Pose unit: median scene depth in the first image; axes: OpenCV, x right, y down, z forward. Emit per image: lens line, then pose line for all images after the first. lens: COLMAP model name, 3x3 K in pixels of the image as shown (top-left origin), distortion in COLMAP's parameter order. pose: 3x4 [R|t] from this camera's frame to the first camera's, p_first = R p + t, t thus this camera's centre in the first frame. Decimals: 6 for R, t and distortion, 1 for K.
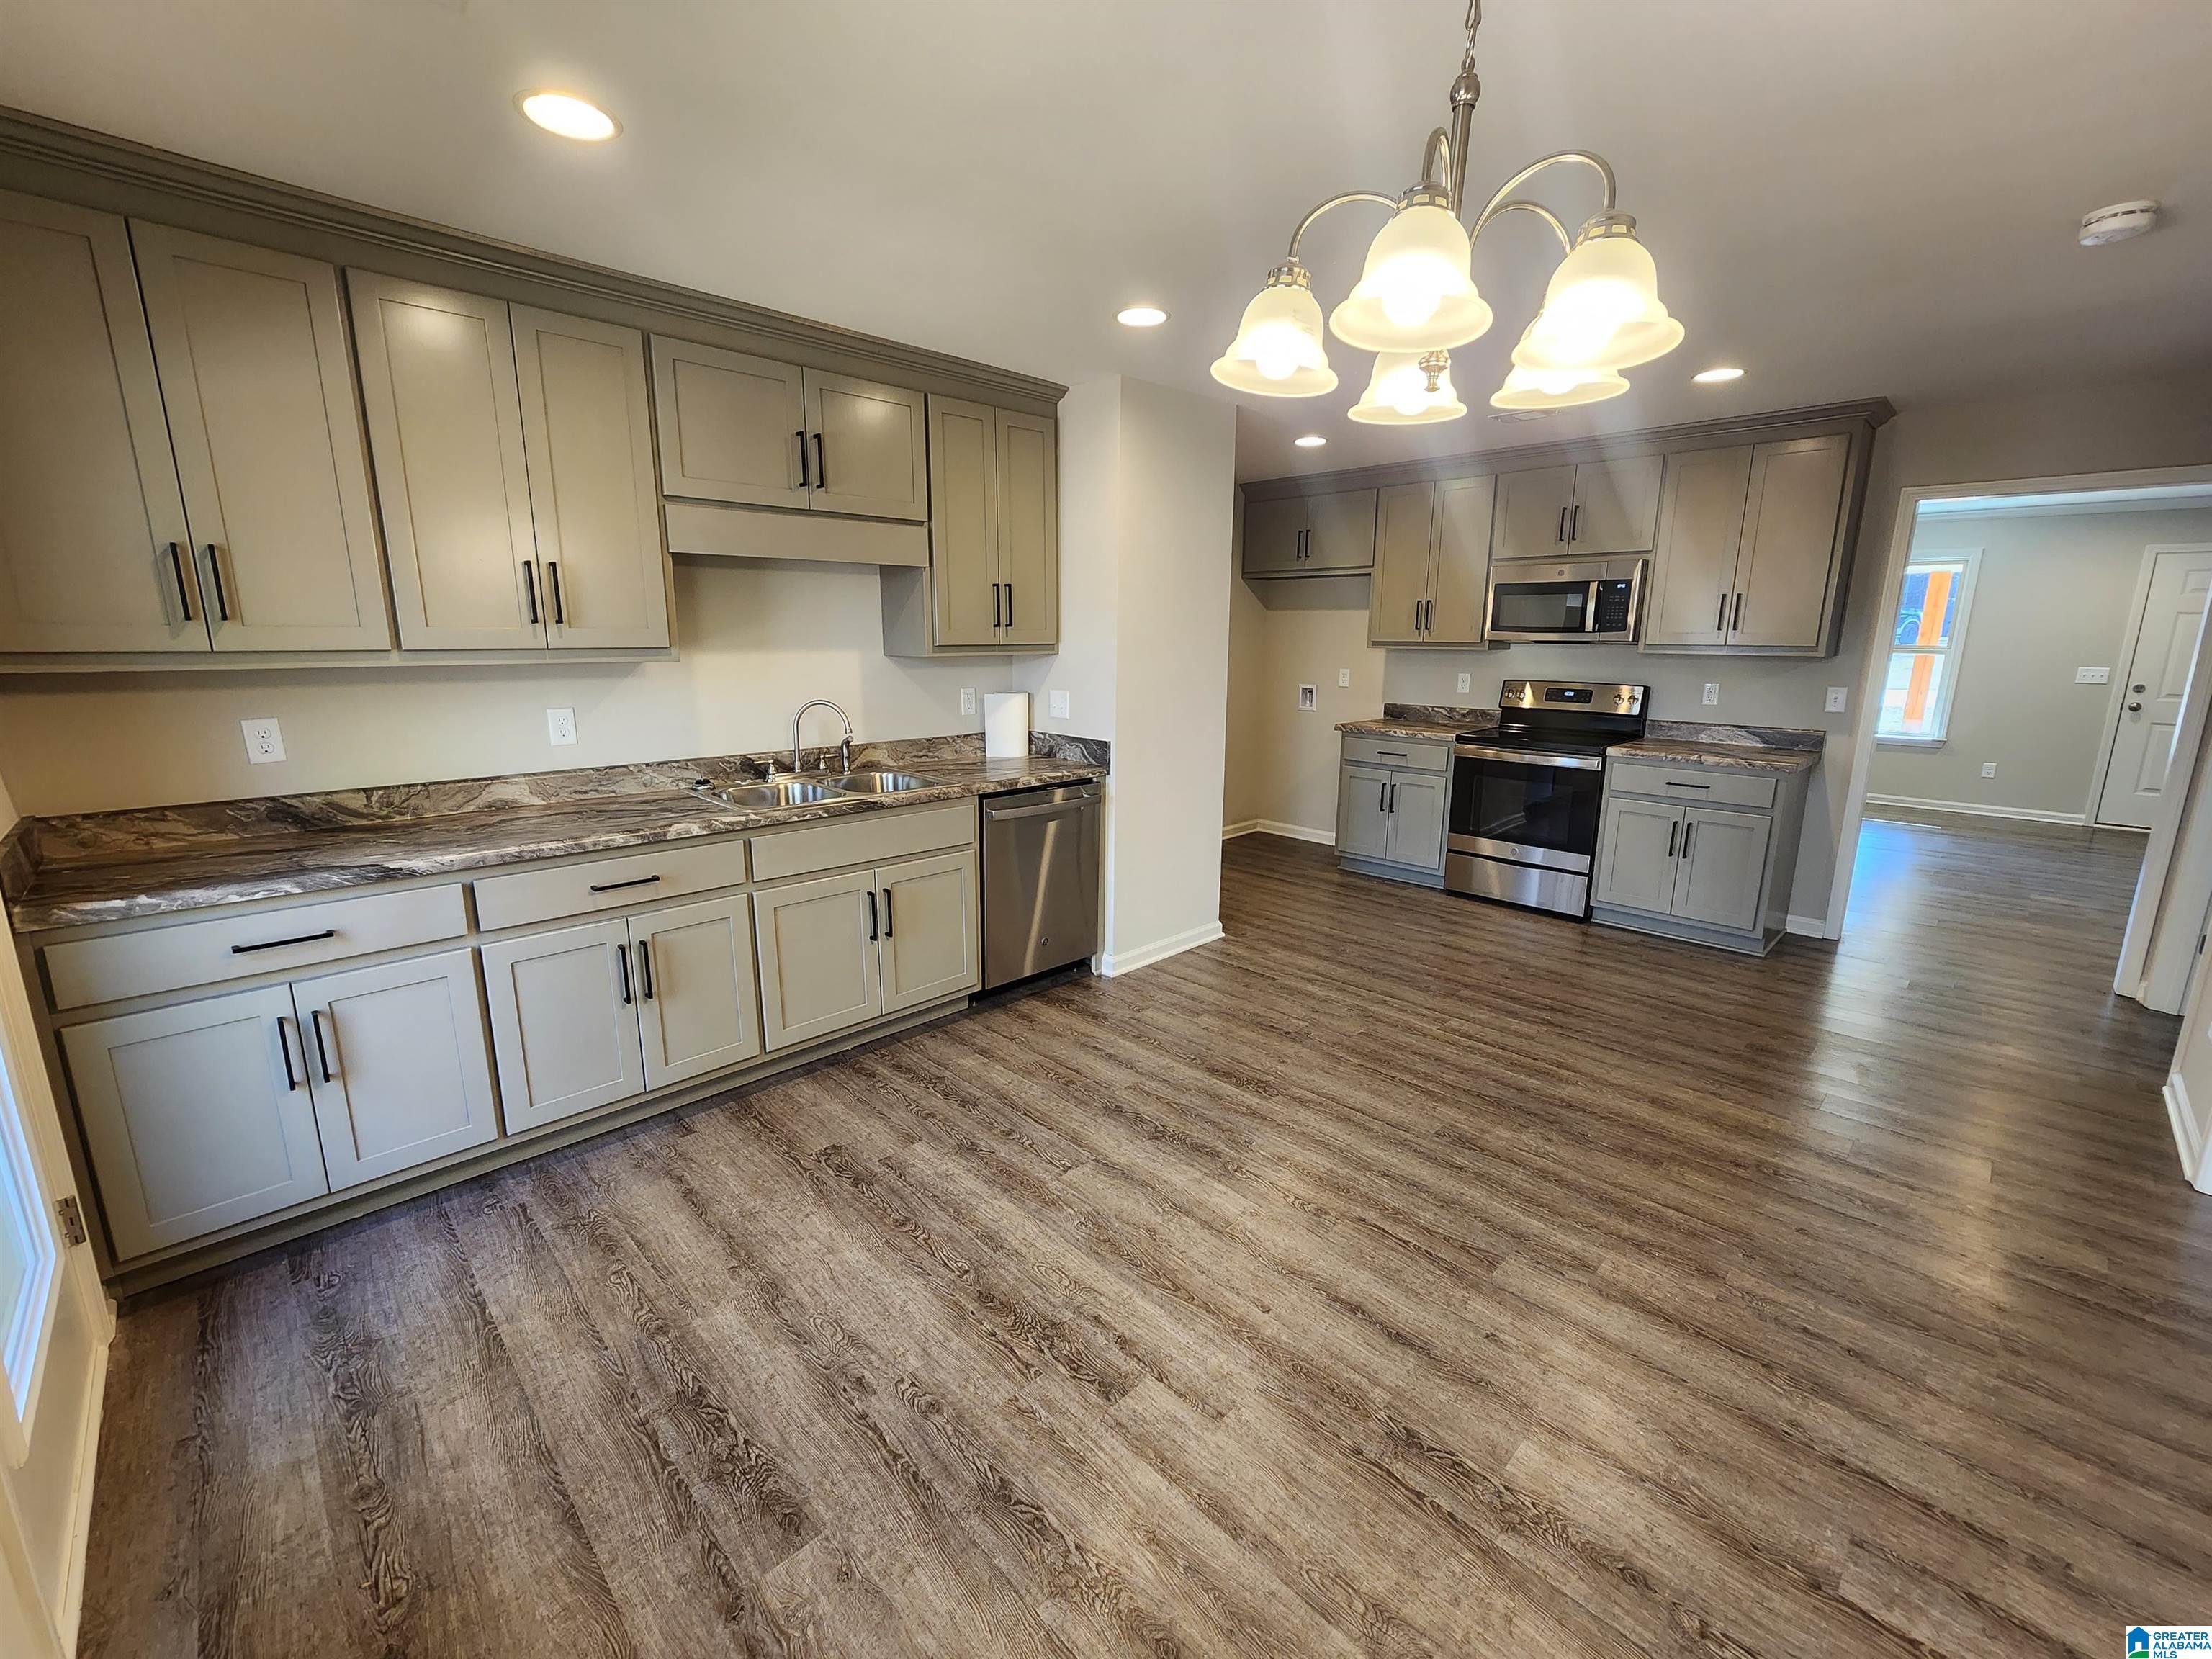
lens RADIAL K [[909.6, 0, 1099.2], [0, 909.6, 826.9], [0, 0, 1]] dist [-0.002454, 0.001422]
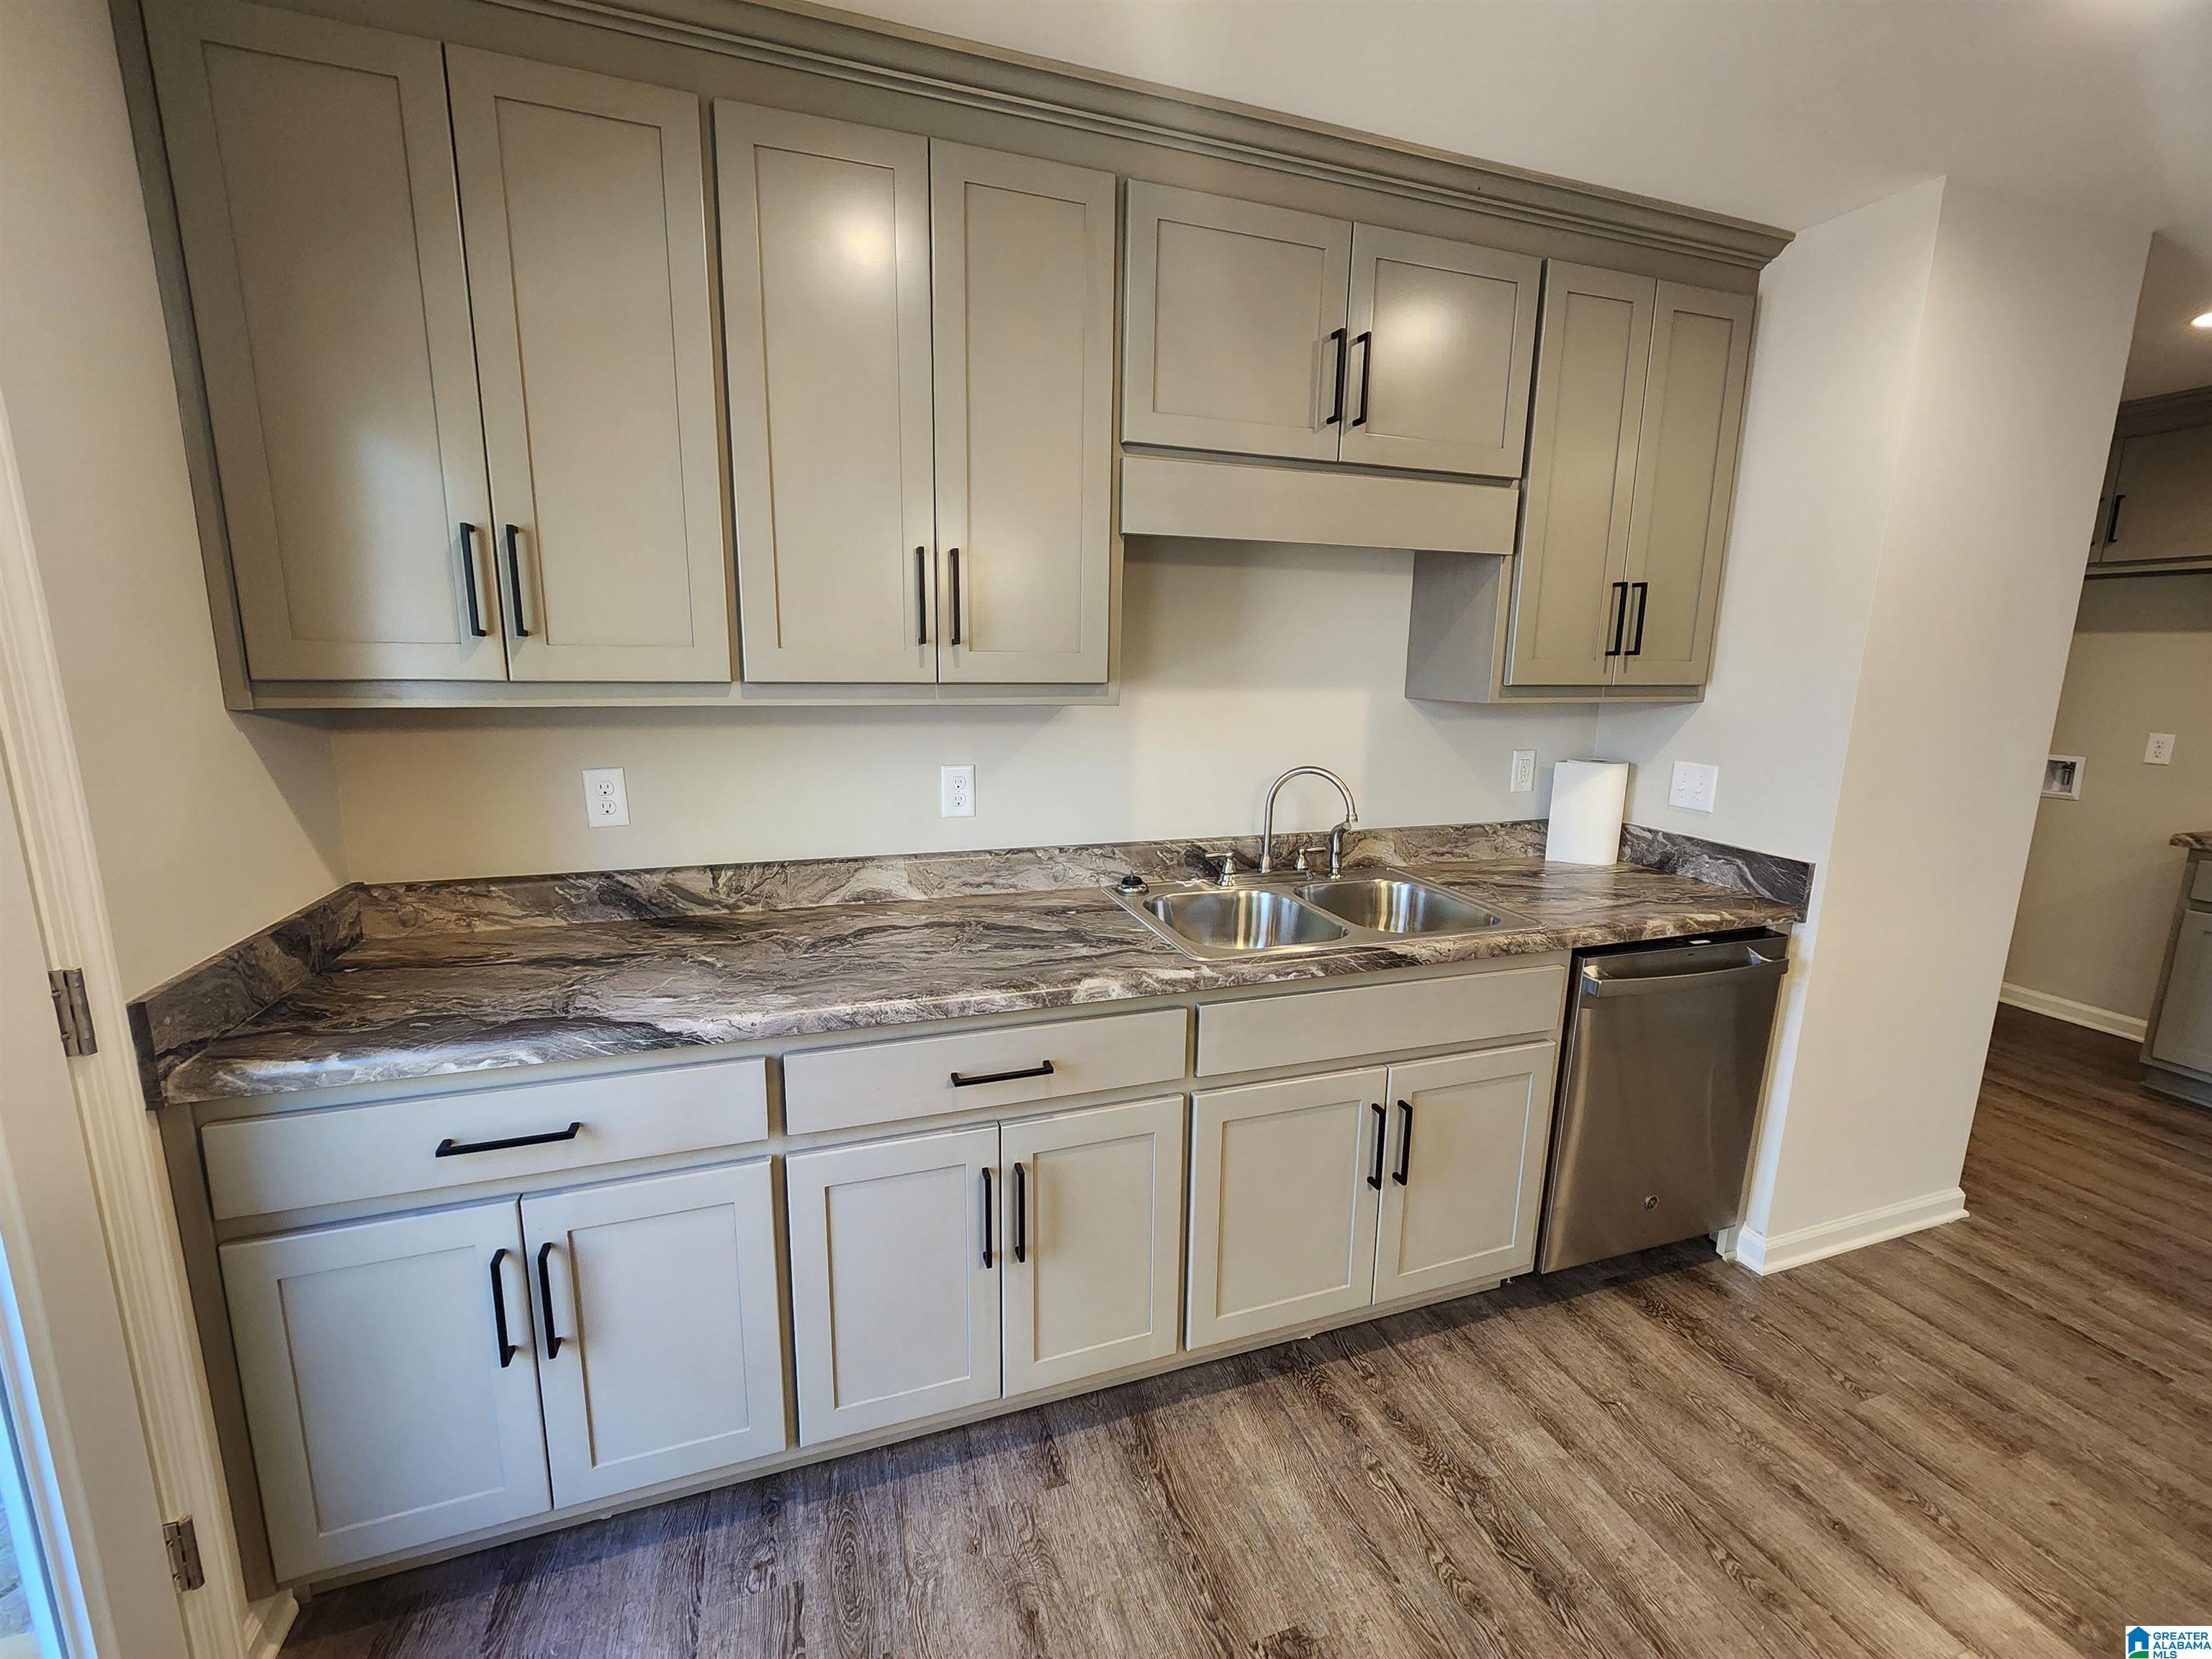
lens RADIAL K [[909.6, 0, 1110.1], [0, 909.6, 837.2], [0, 0, 1]] dist [-0.002454, 0.001422]
pose [[0.907600, 0.090622, -0.409938, -0.197914], [-0.097885, 0.995192, 0.003283, -0.091688], [0.408264, 0.037147, 0.912108, 0.420326]]
